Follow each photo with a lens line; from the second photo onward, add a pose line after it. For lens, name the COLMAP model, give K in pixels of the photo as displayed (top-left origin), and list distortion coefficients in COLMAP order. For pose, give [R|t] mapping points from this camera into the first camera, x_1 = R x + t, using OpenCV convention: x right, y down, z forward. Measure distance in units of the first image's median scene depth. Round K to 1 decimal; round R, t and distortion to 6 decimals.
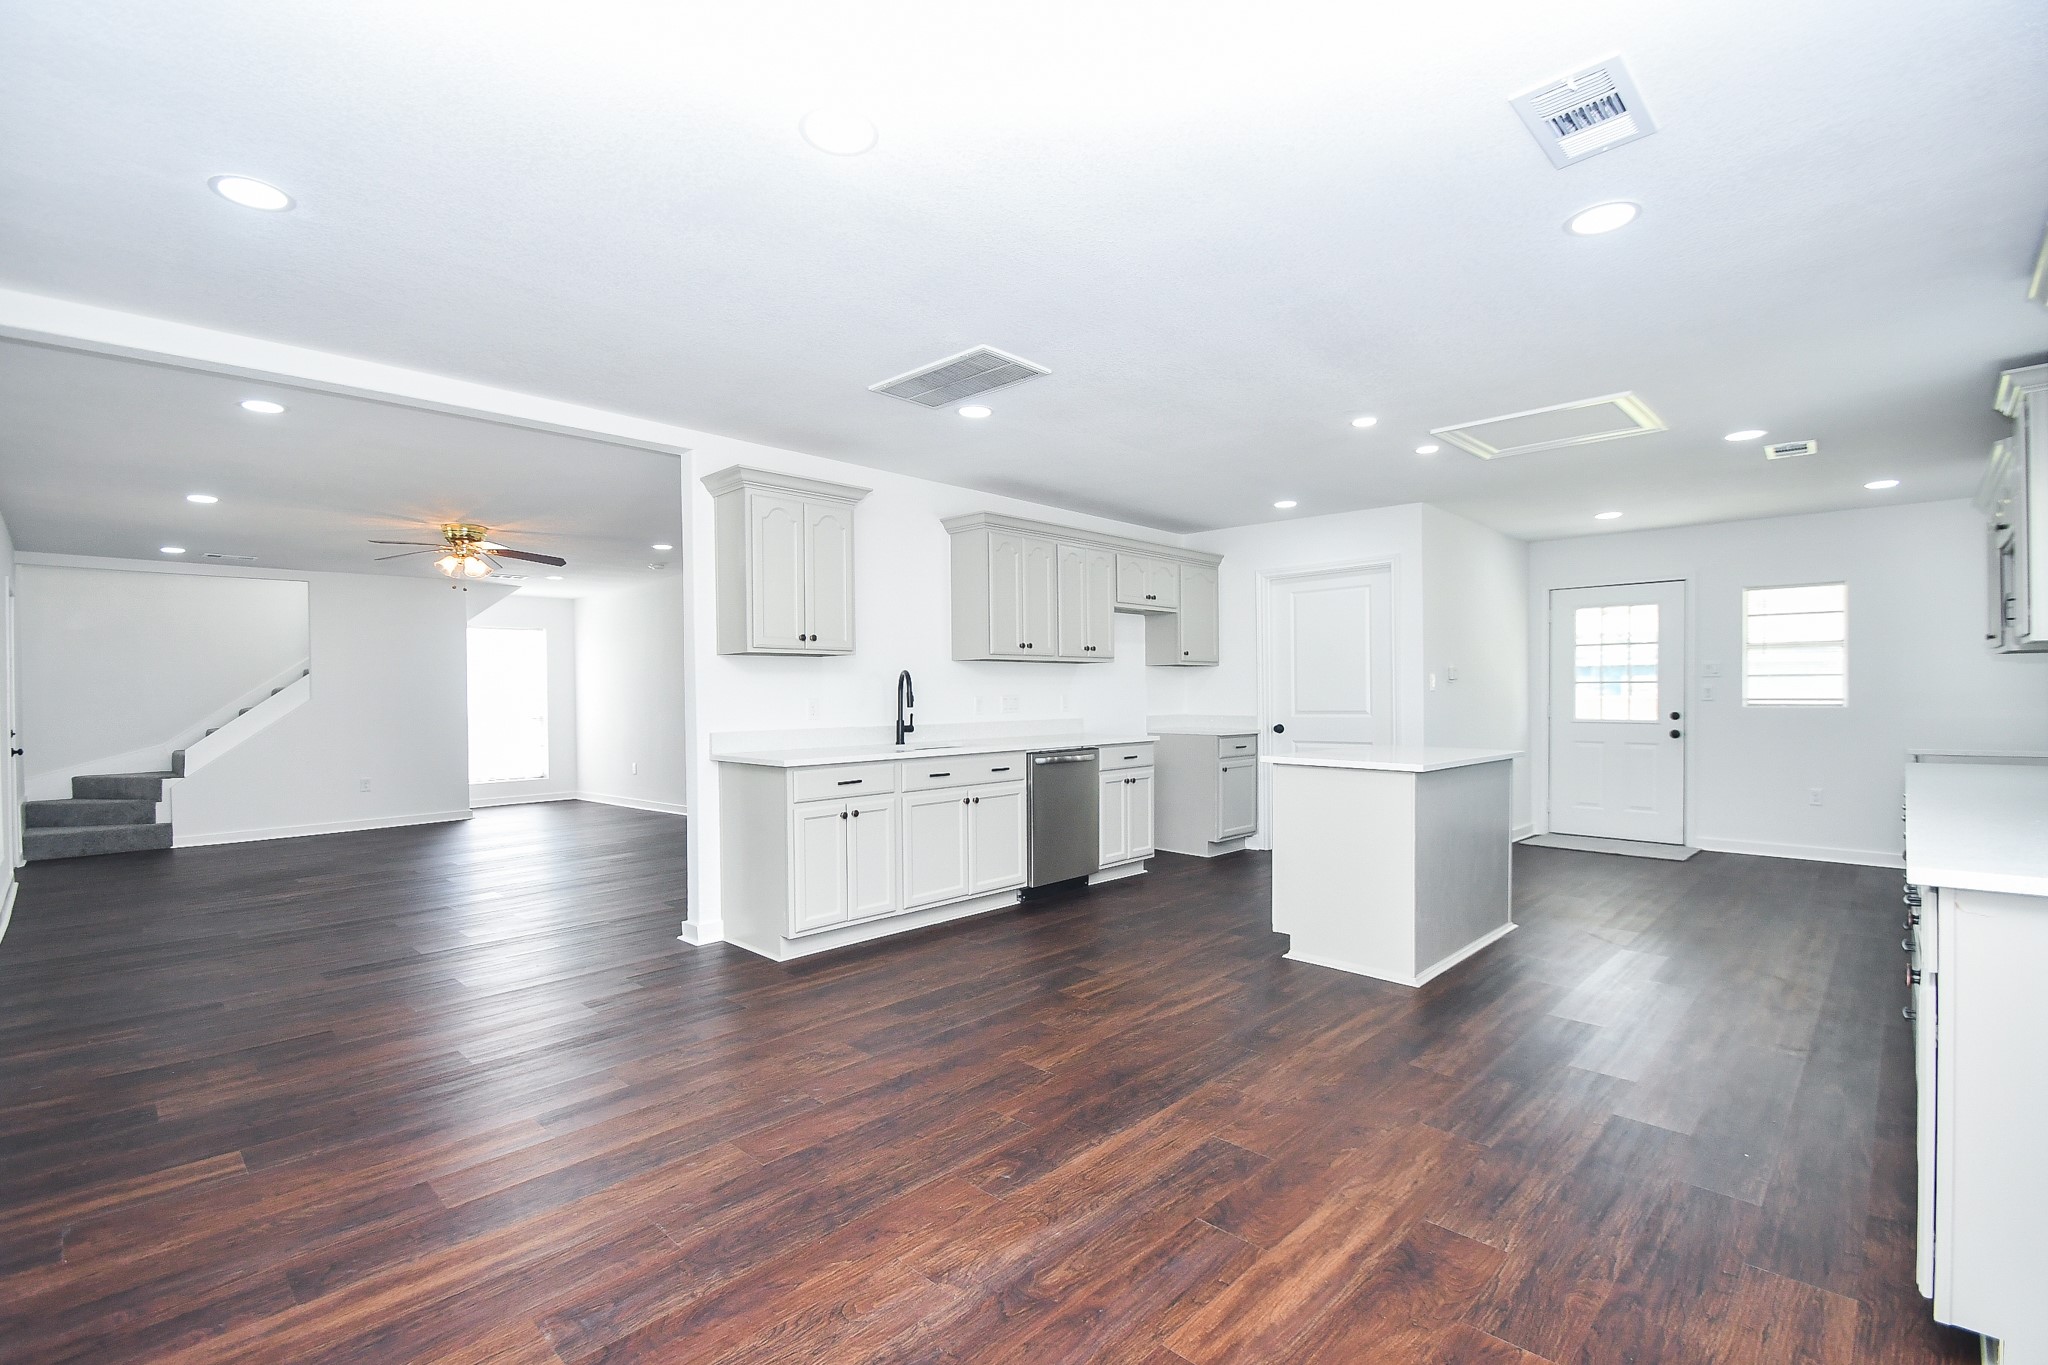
lens RADIAL K [[913.6, 0, 998.2], [0, 913.6, 705.1], [0, 0, 1]] dist [0.015473, -0.017481]
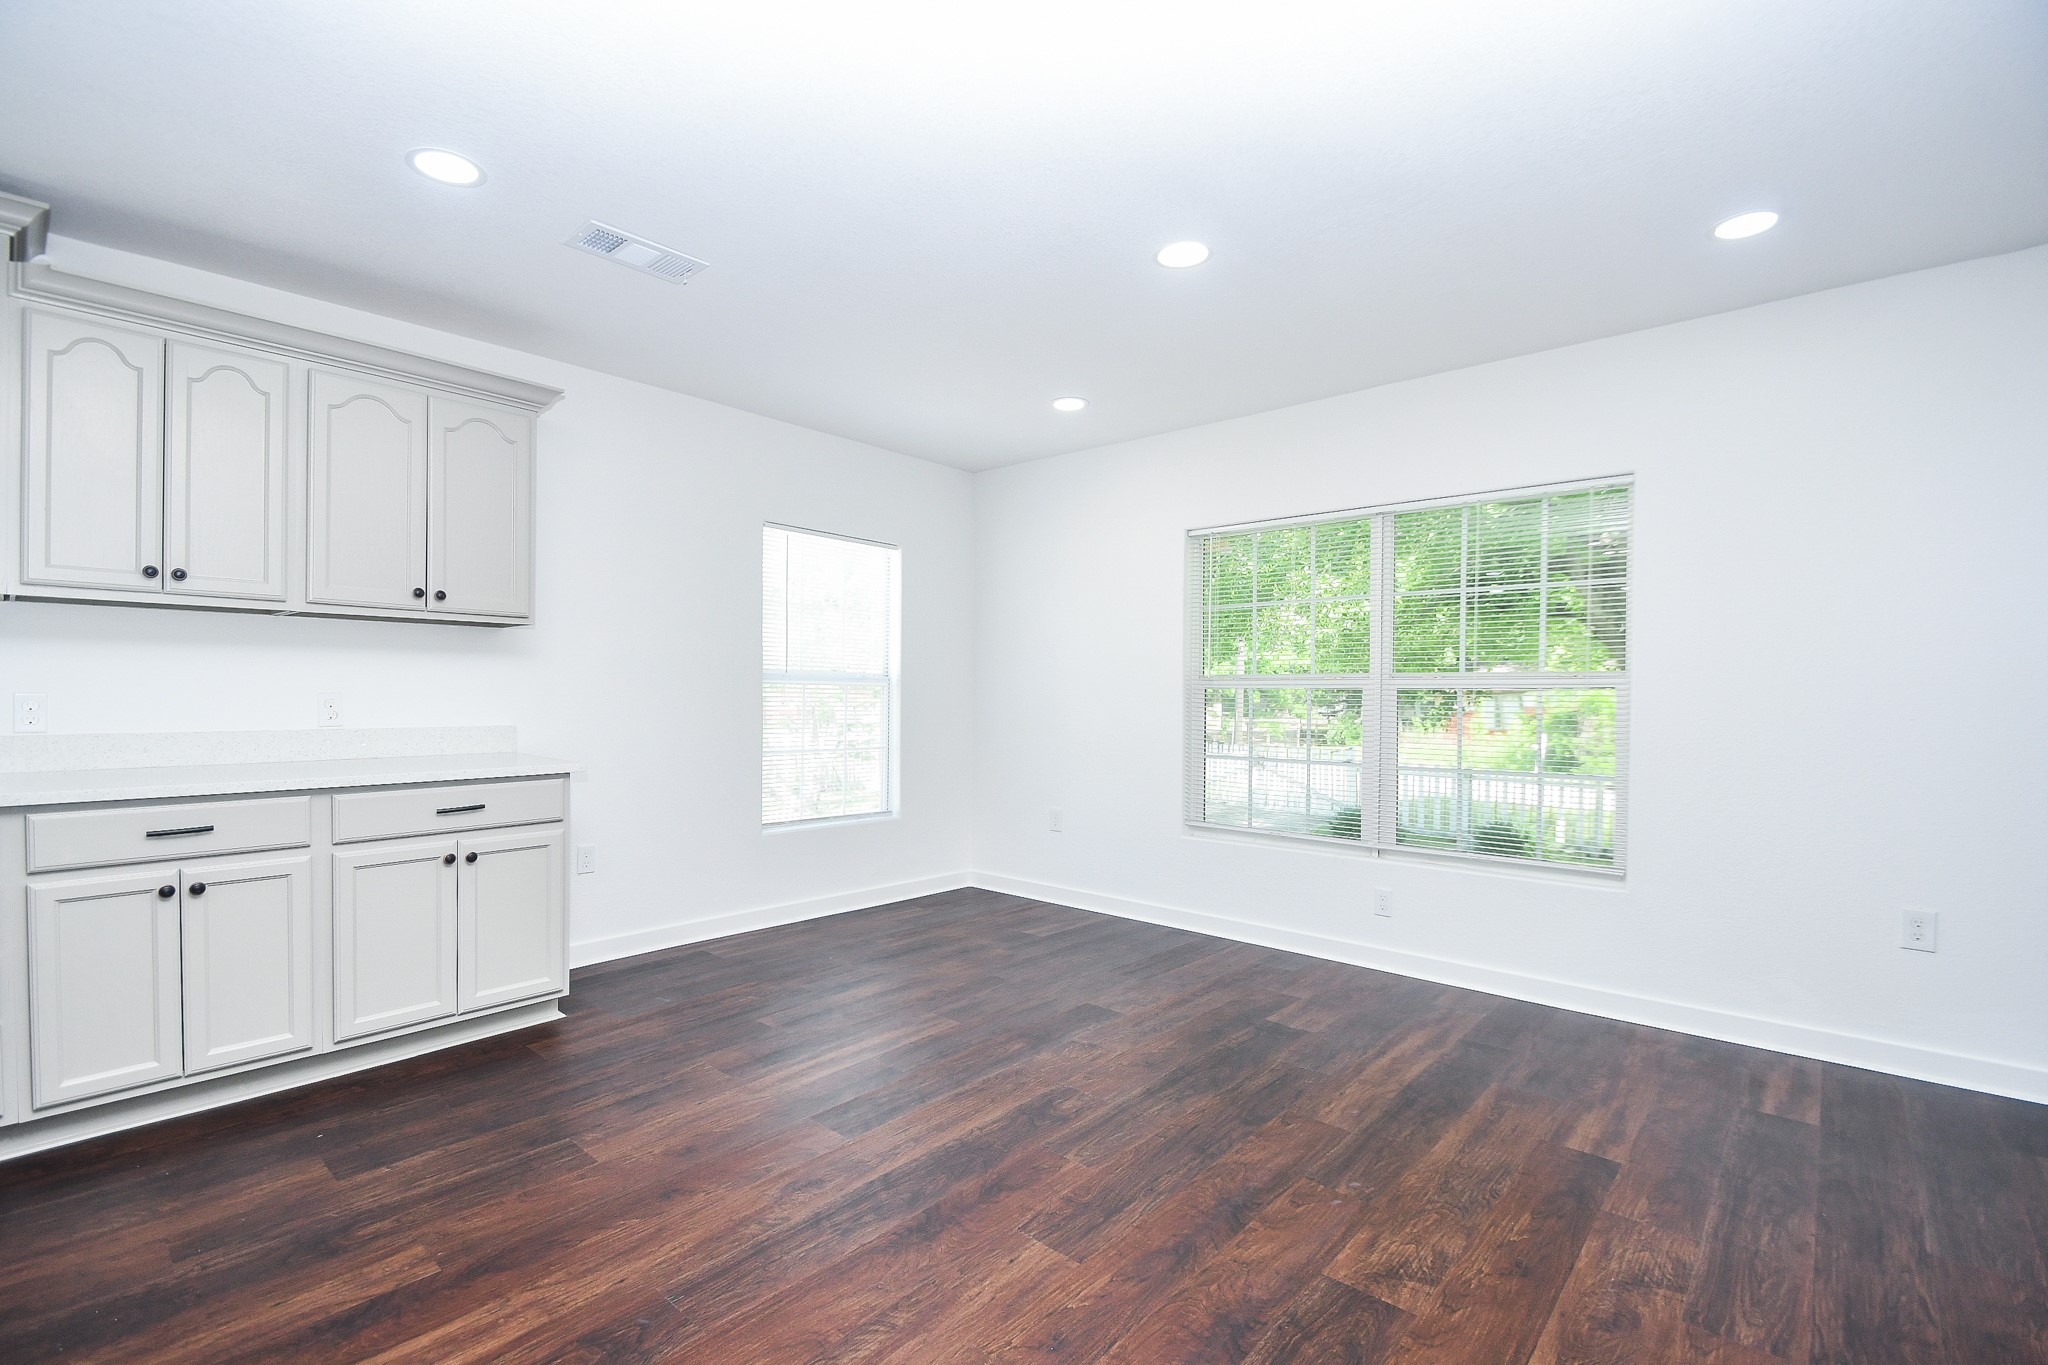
lens RADIAL K [[913.6, 0, 998.2], [0, 913.6, 705.1], [0, 0, 1]] dist [0.015473, -0.017481]
pose [[-0.998919, -0.004496, -0.046262, 0.058562], [-0.005891, 0.999531, 0.030061, -0.002533], [0.046105, 0.030301, -0.998477, 0.882692]]
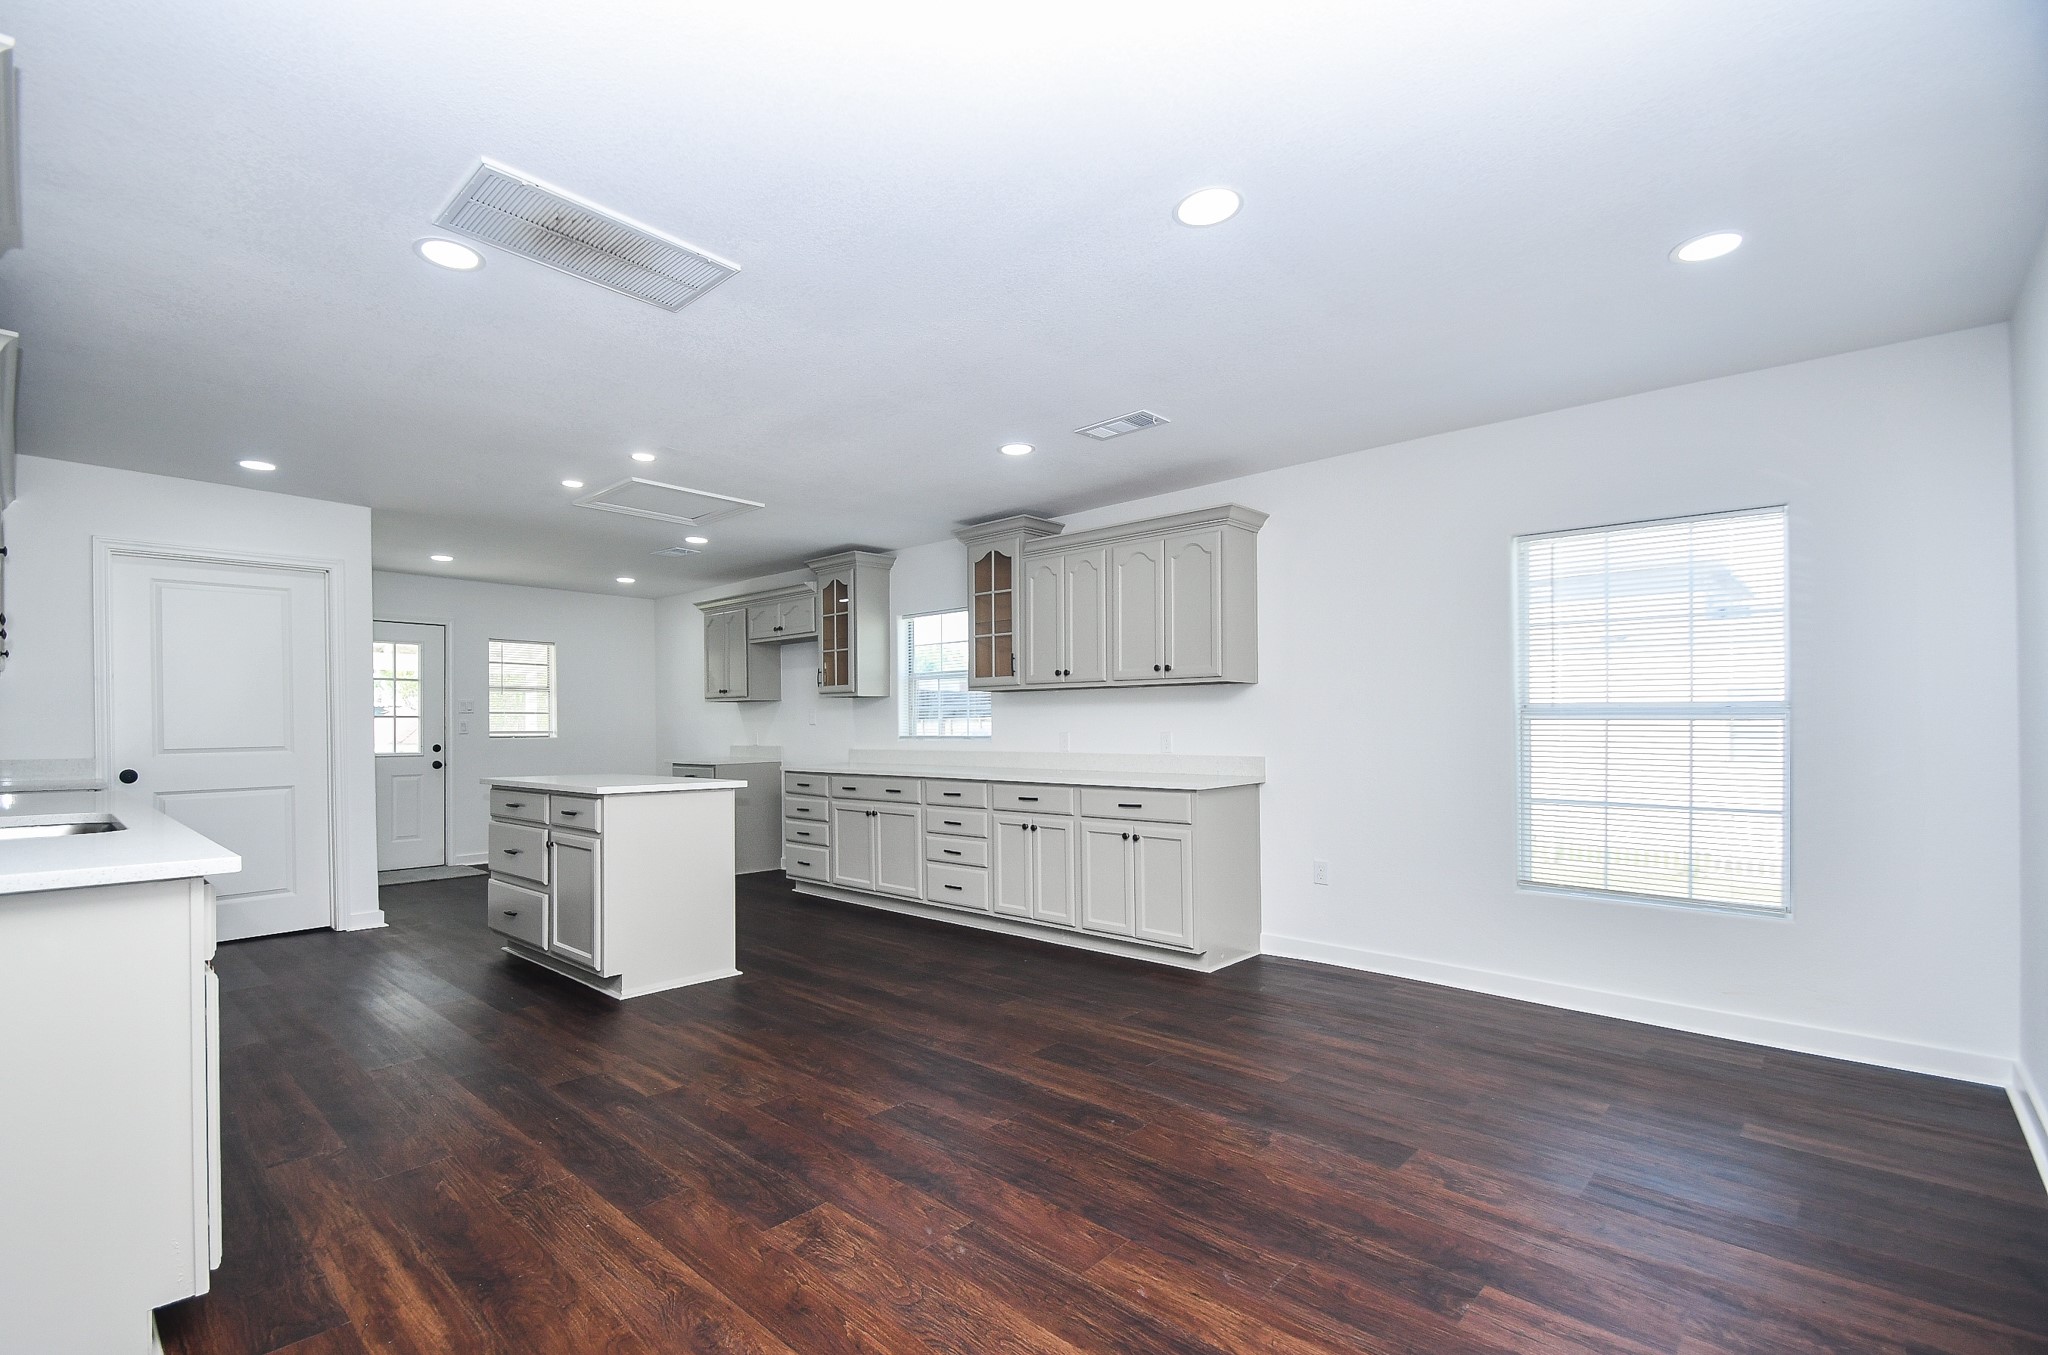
lens RADIAL K [[924.5, 0, 968.7], [0, 924.5, 718.0], [0, 0, 1]] dist [0.002785, -0.000366]
pose [[-0.011716, 0.016470, 0.999796, -0.492622], [0.017843, 0.999709, -0.016259, 0.006846], [-0.999772, 0.017649, -0.012007, 0.497636]]
